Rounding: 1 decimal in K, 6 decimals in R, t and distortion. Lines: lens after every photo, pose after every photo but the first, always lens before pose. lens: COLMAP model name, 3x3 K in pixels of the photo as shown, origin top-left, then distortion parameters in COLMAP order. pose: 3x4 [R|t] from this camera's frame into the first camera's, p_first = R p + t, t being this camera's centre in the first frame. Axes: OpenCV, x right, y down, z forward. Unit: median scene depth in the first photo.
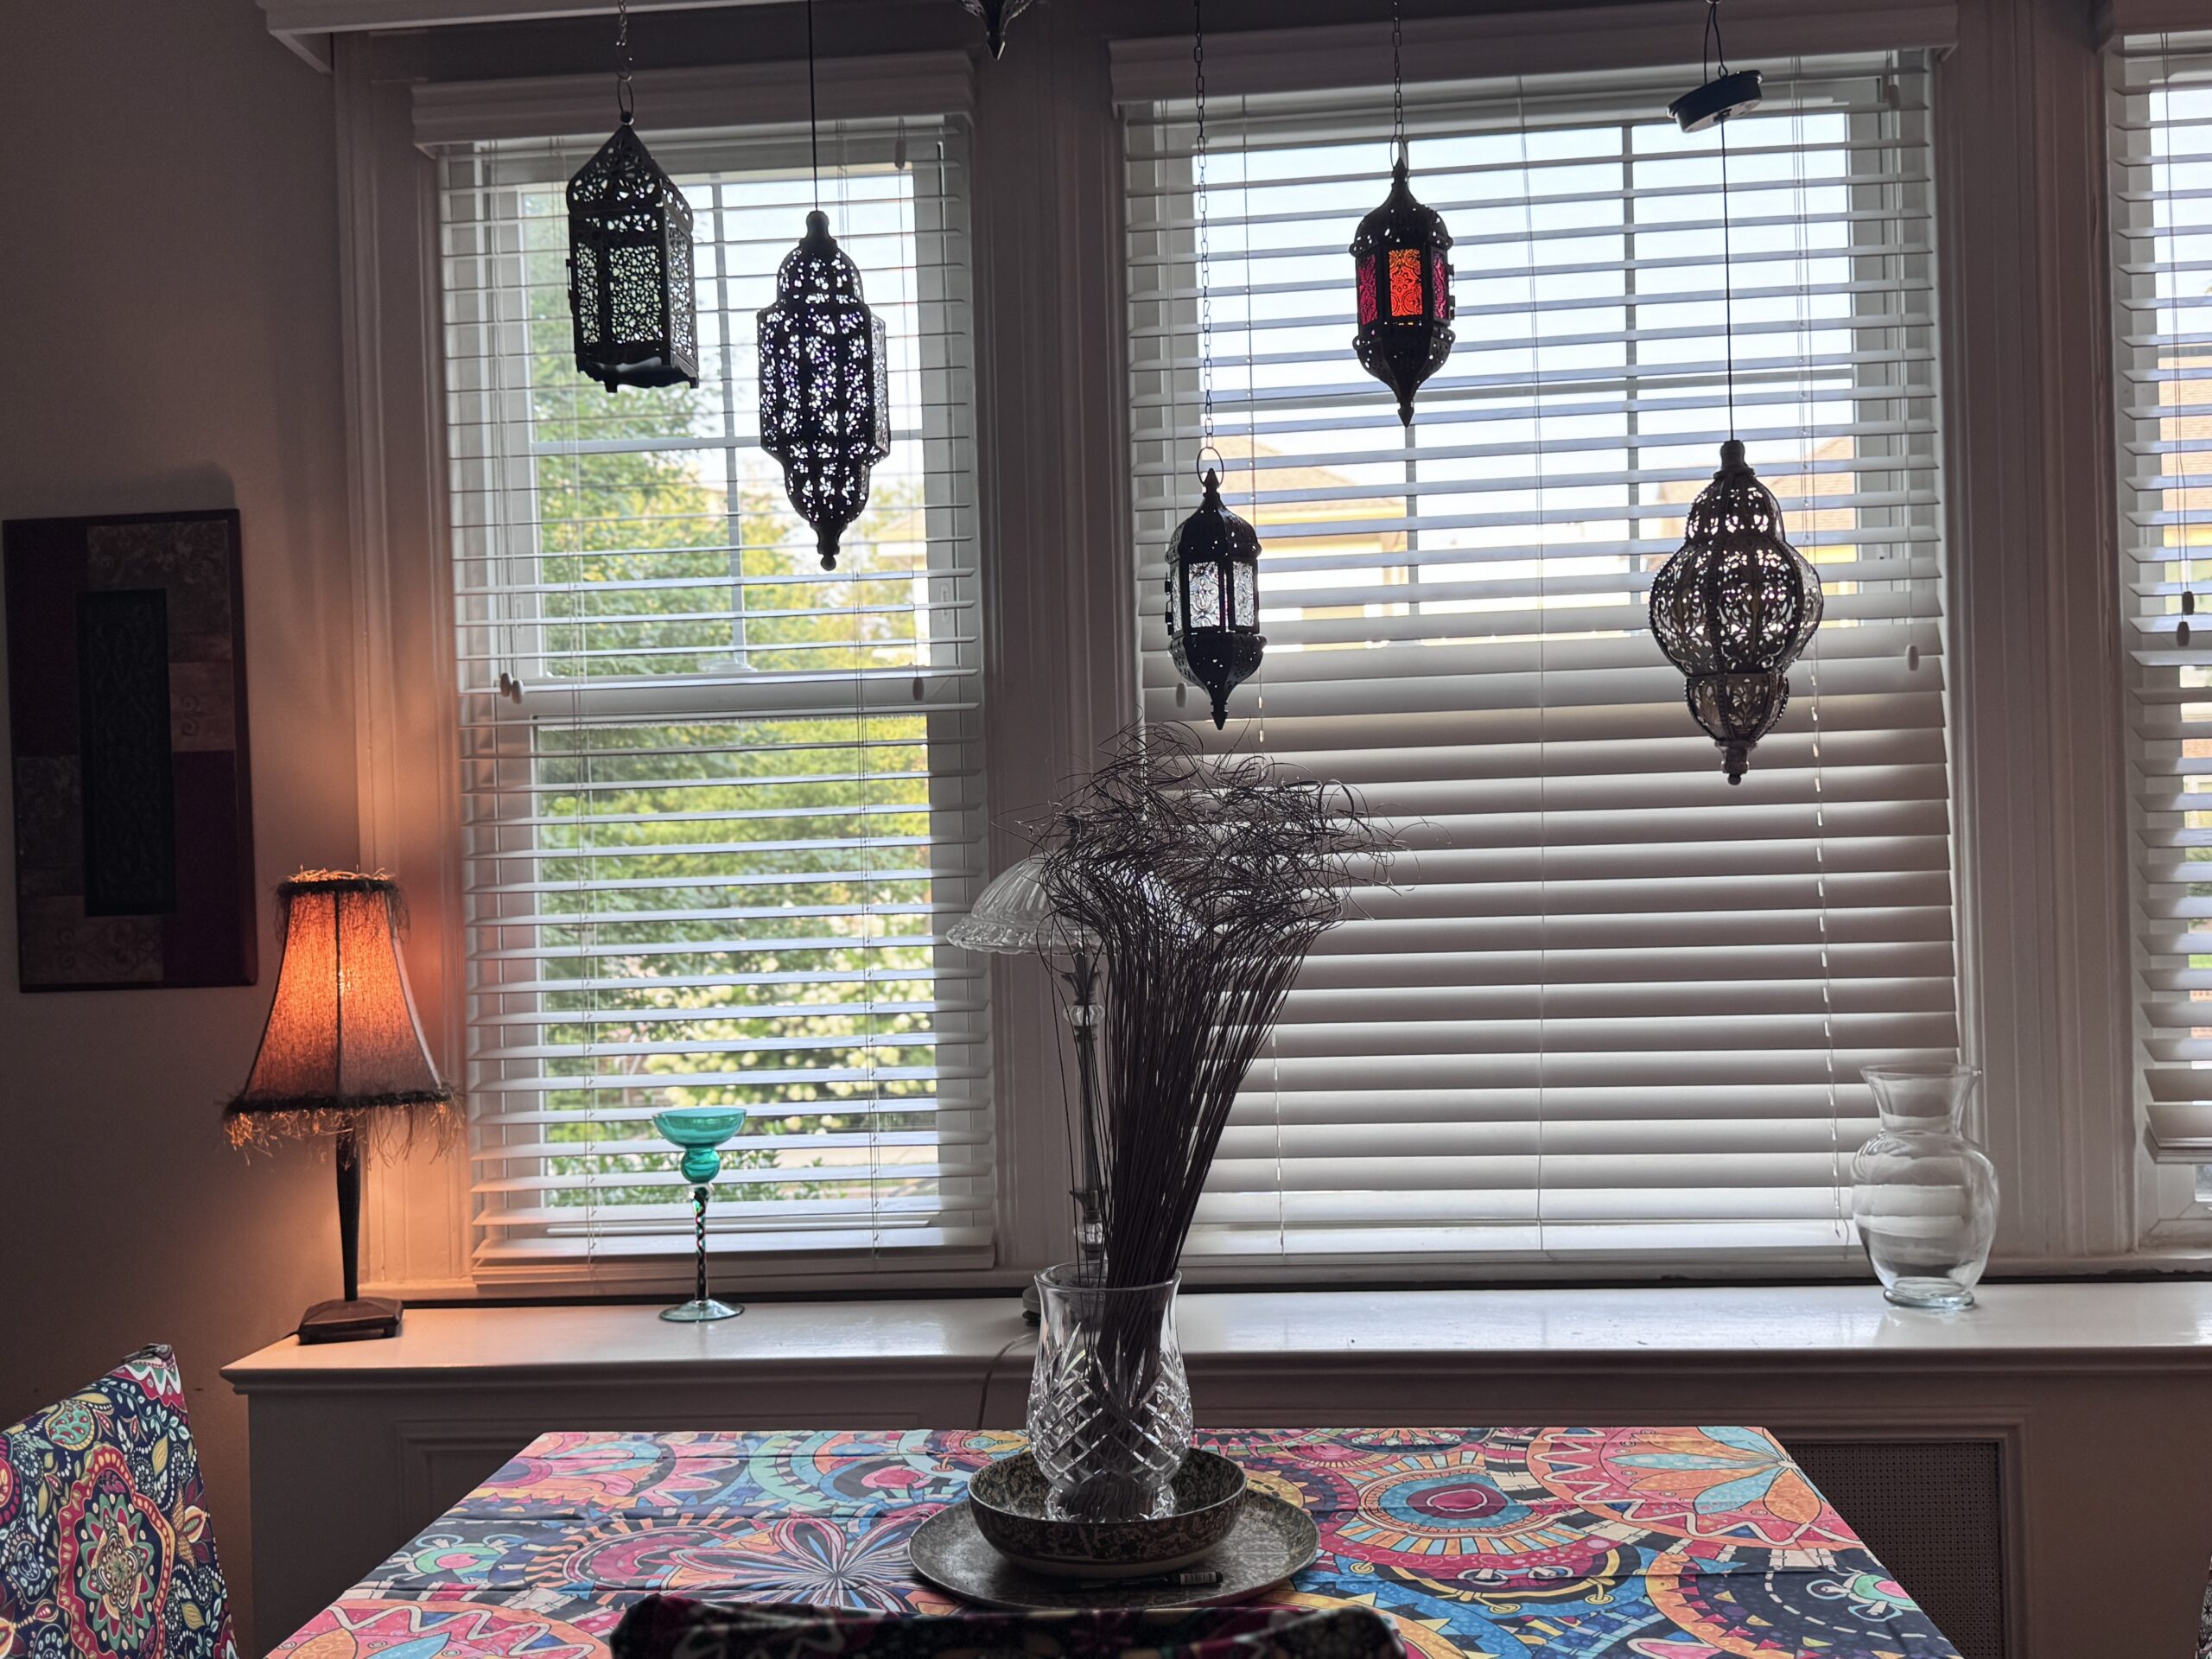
lens RADIAL K [[2121.6, 0, 1108.0], [0, 2121.6, 810.2], [0, 0, 1]] dist [0.043976, 0.000000]
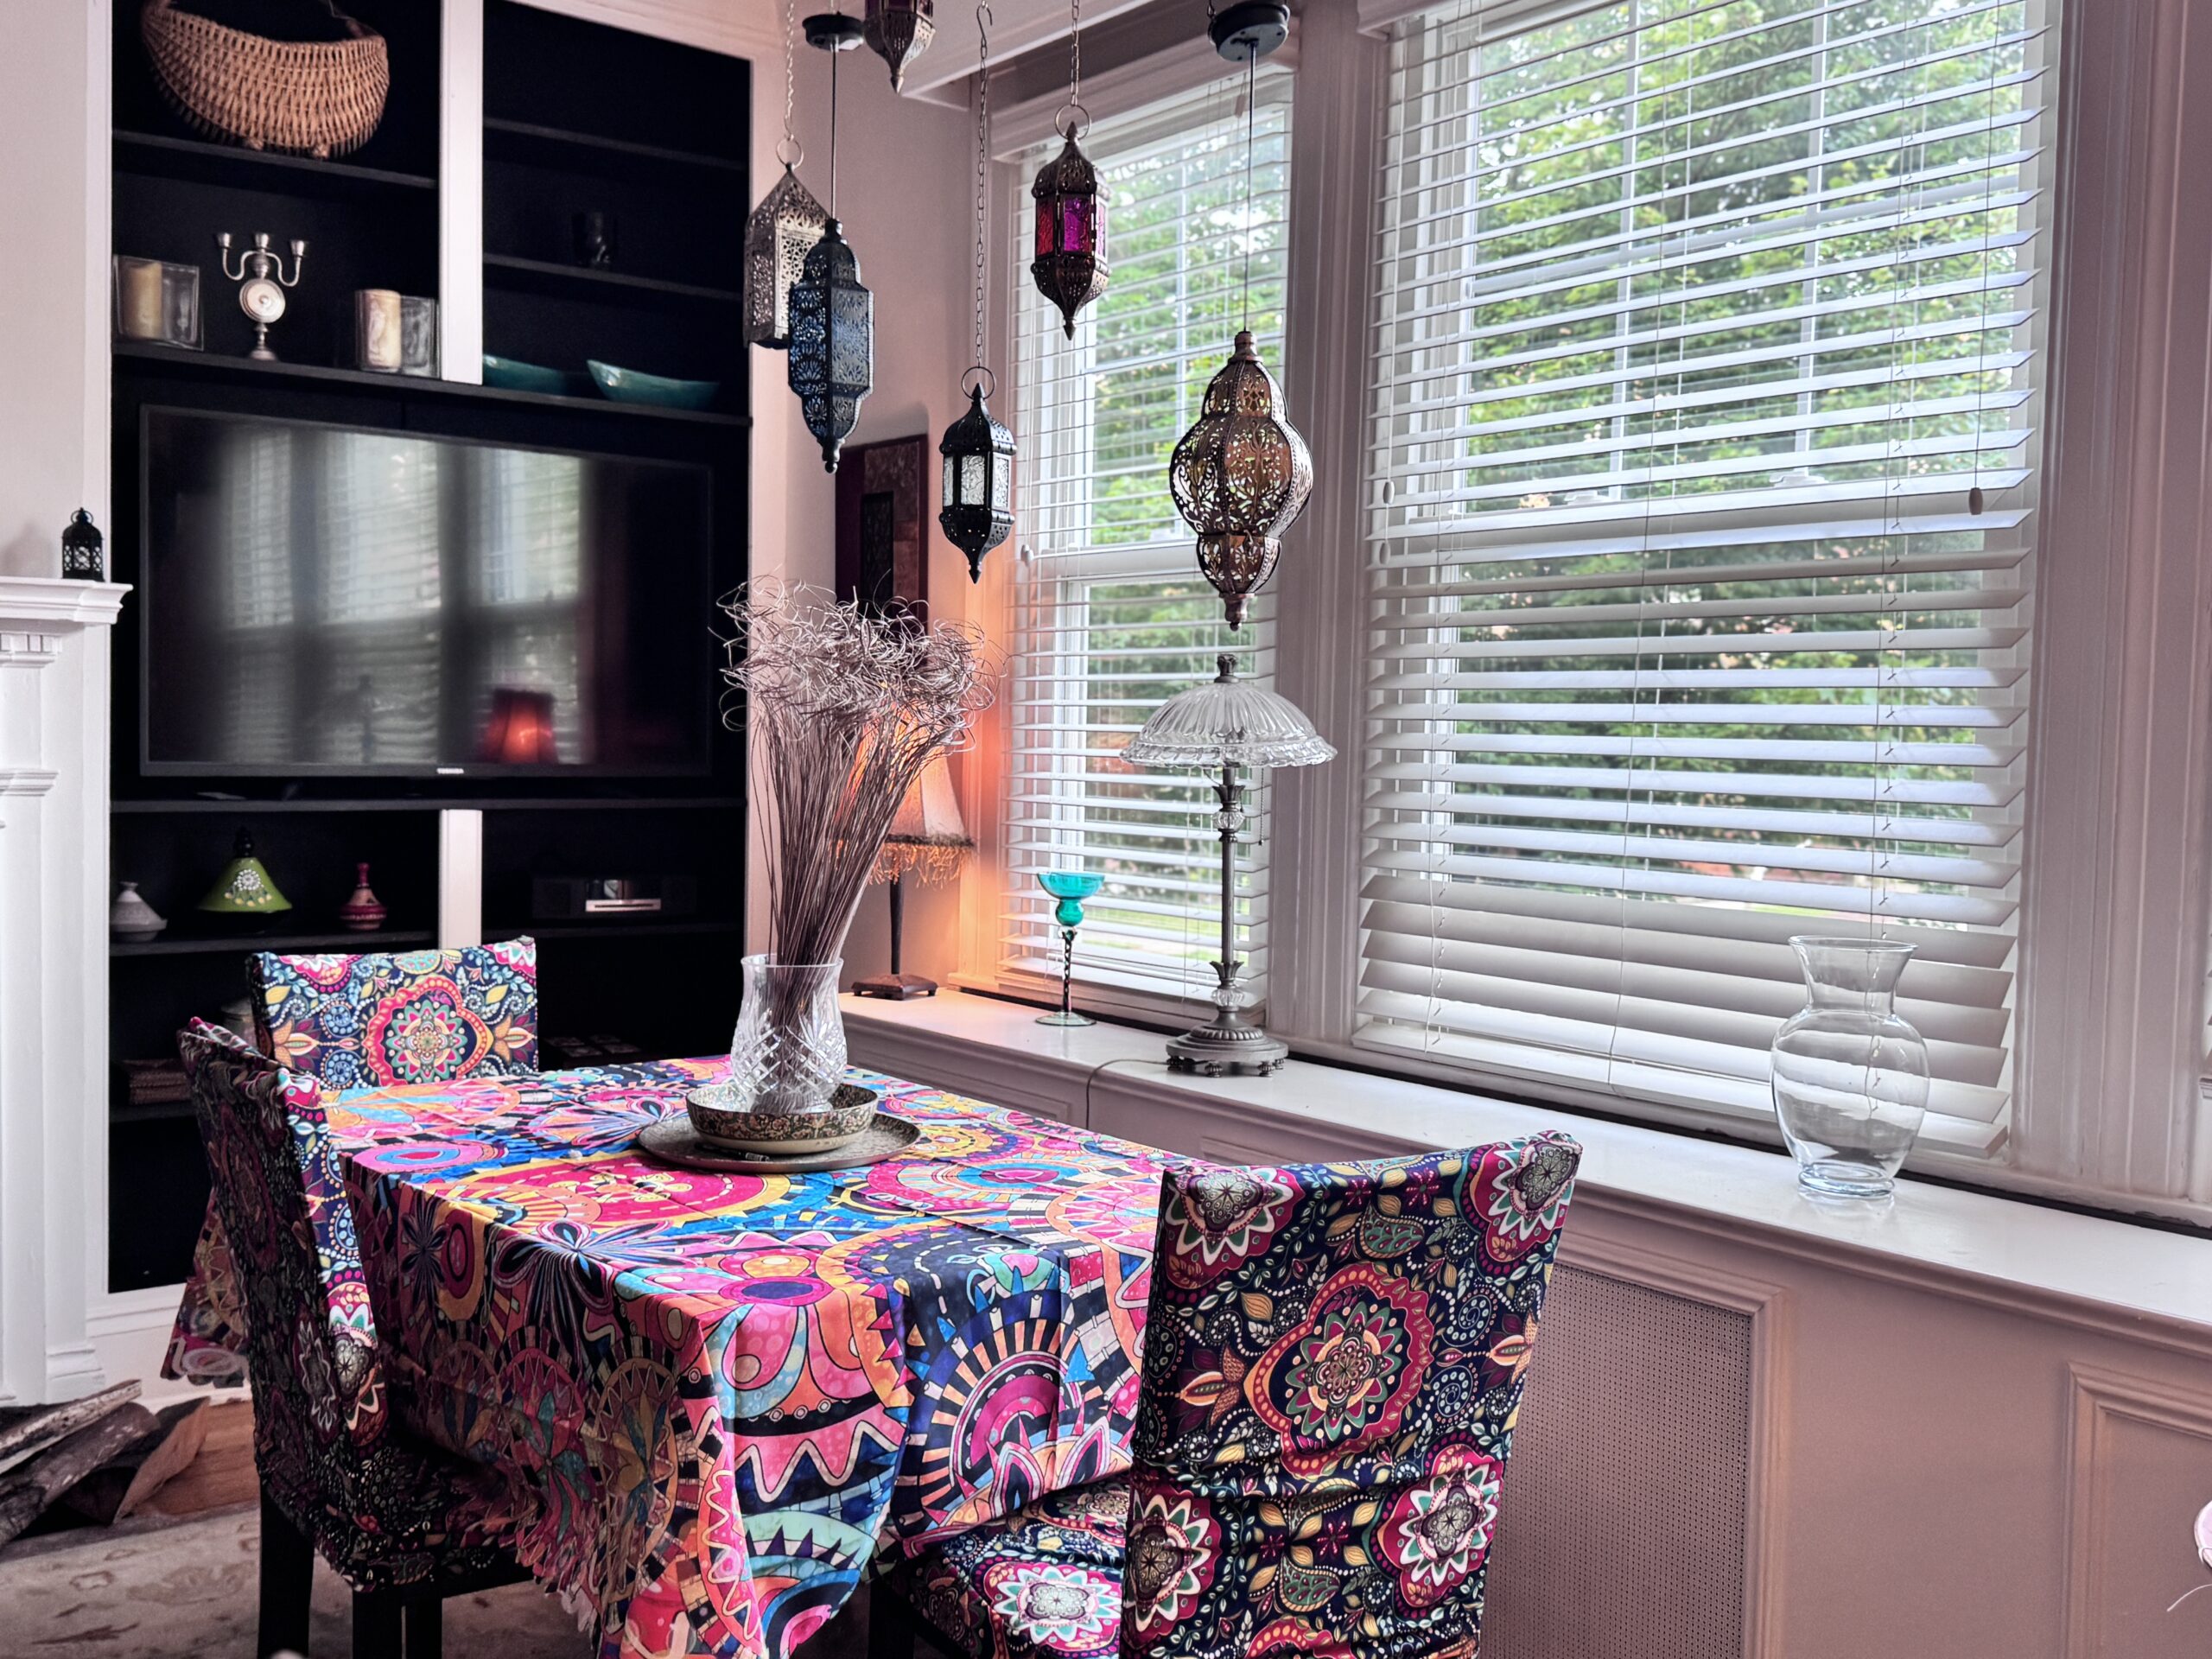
lens RADIAL K [[2121.6, 0, 1095.2], [0, 2121.6, 782.2], [0, 0, 1]] dist [0.043976, 0.000000]
pose [[0.681009, 0.065727, -0.729320, 1.073583], [-0.025782, 0.997498, 0.065821, -0.002262], [0.731821, -0.026021, 0.681000, 0.156444]]
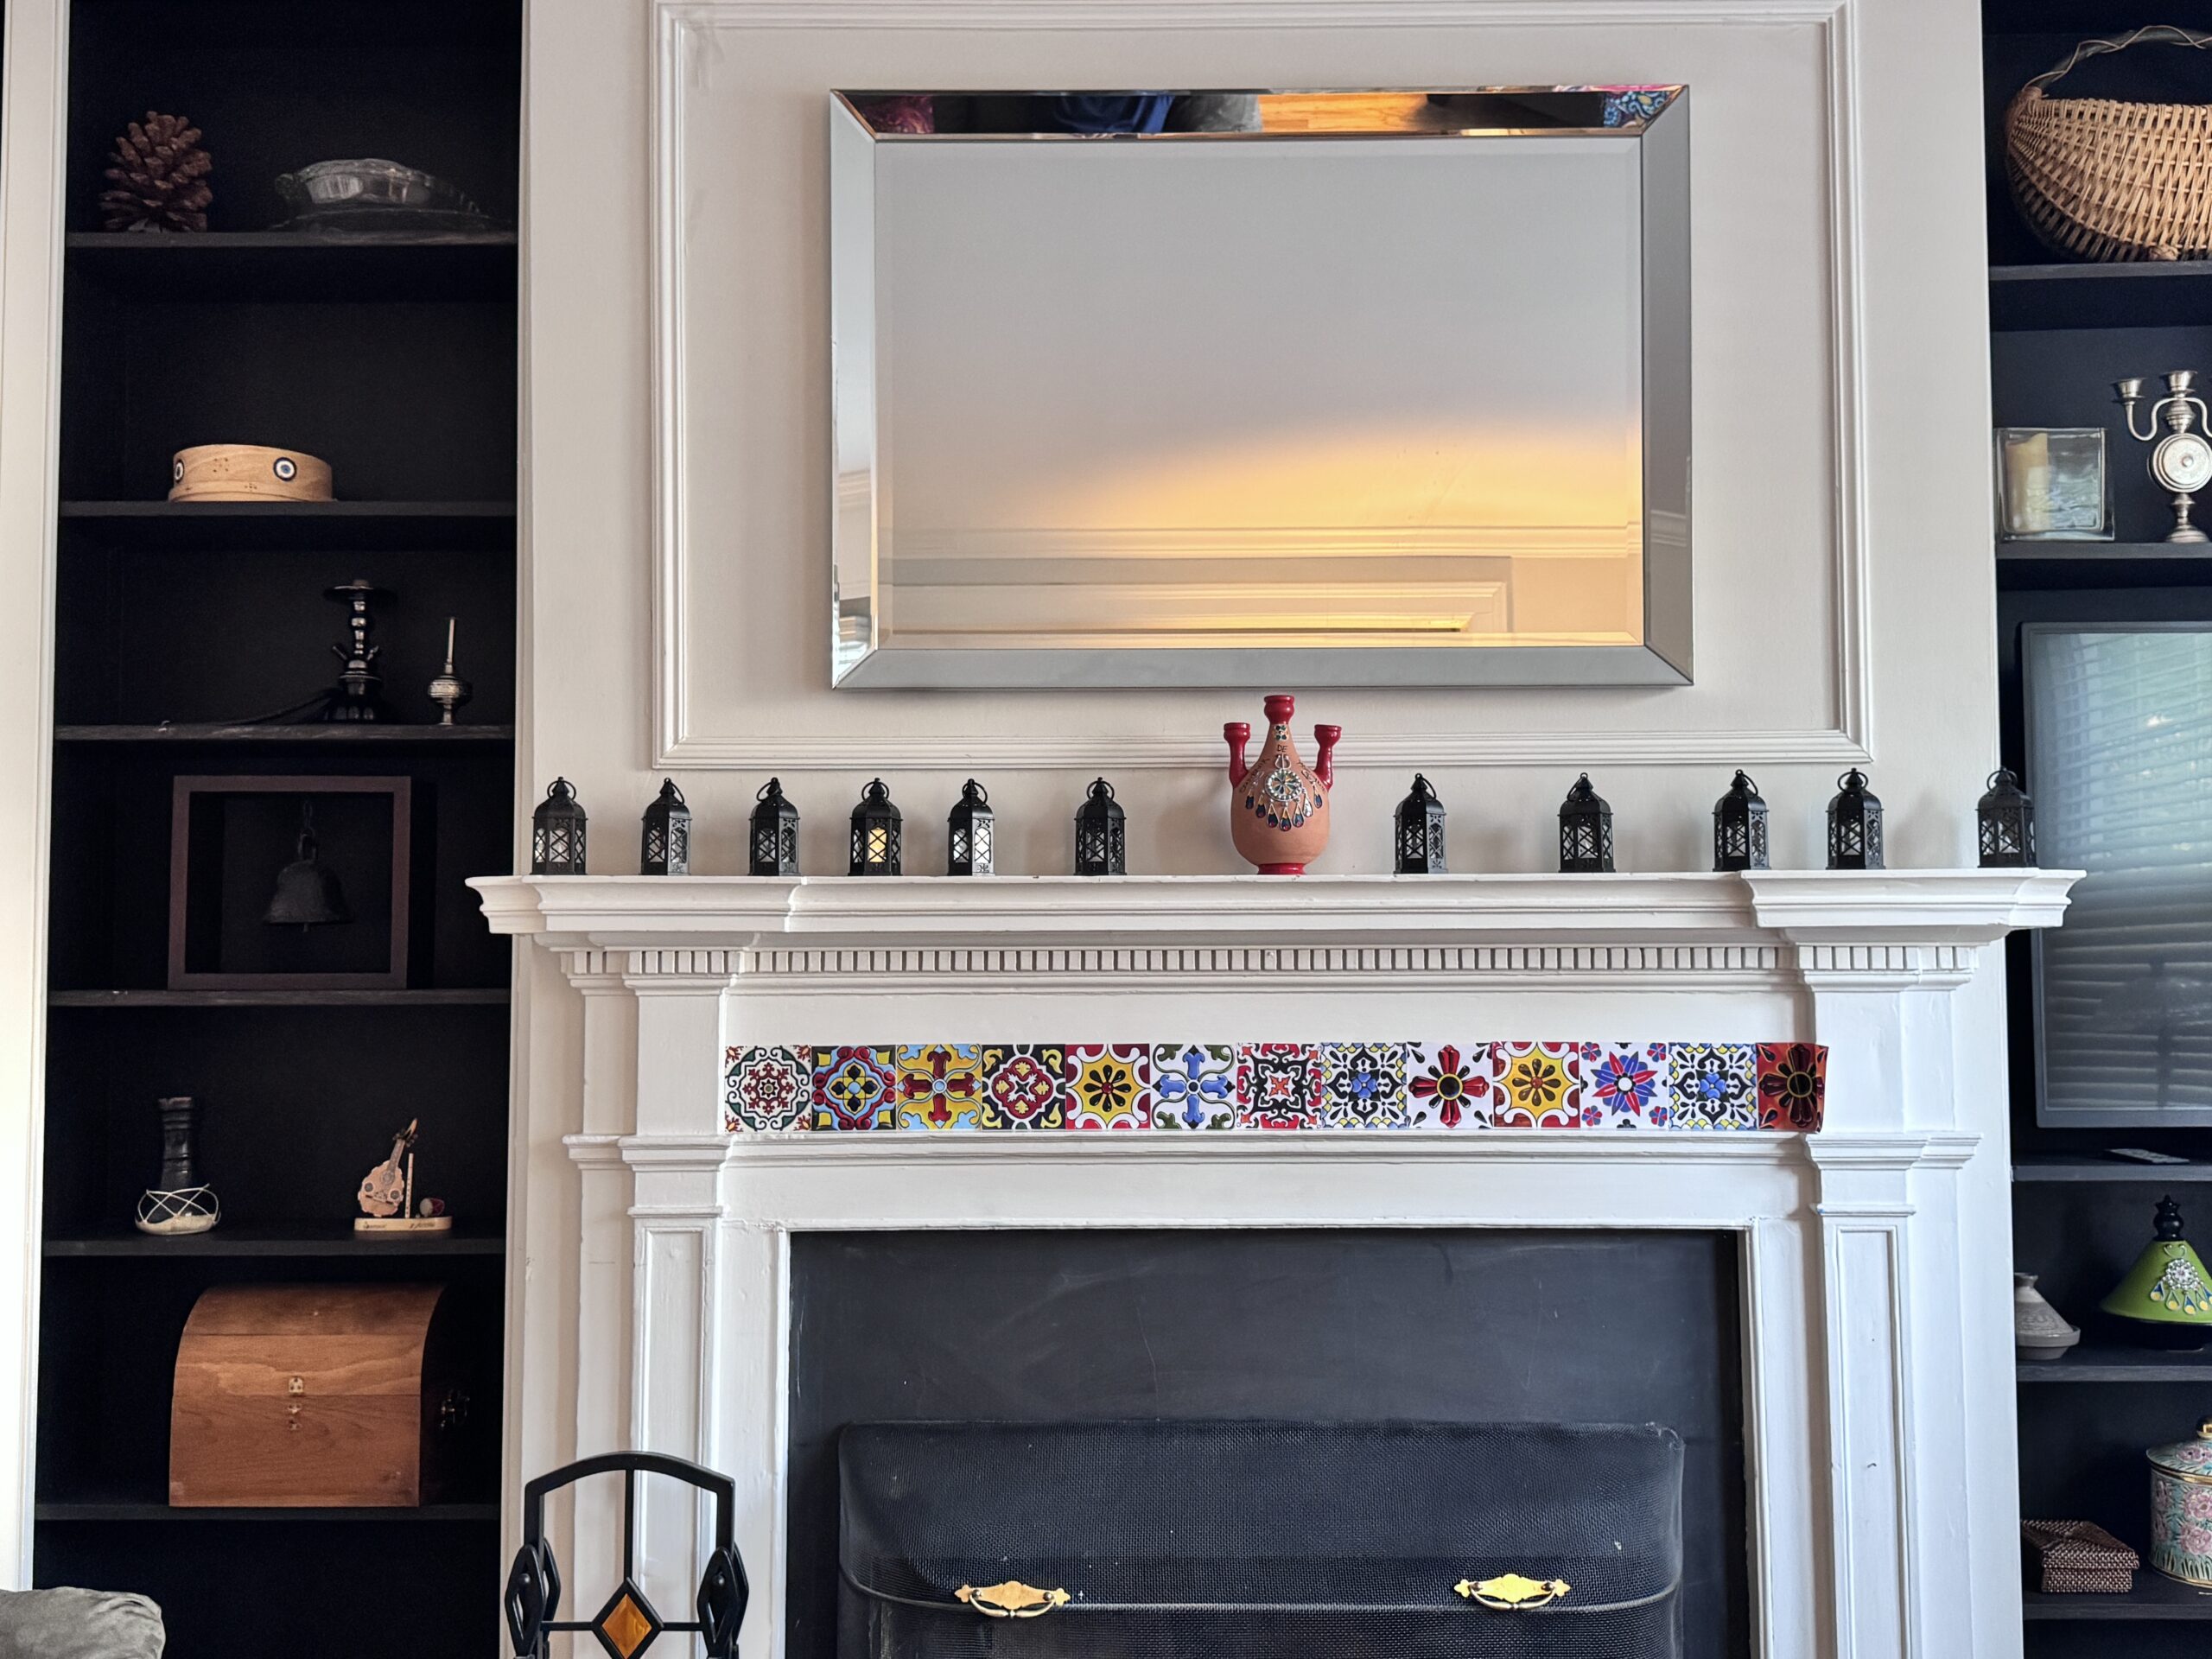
lens RADIAL K [[2121.6, 0, 1099.4], [0, 2121.6, 828.6], [0, 0, 1]] dist [0.043976, 0.000000]
pose [[0.071438, -0.032746, -0.996907, 0.433434], [0.021603, 0.999277, -0.031276, -0.025054], [0.997211, -0.019302, 0.072094, 0.127714]]
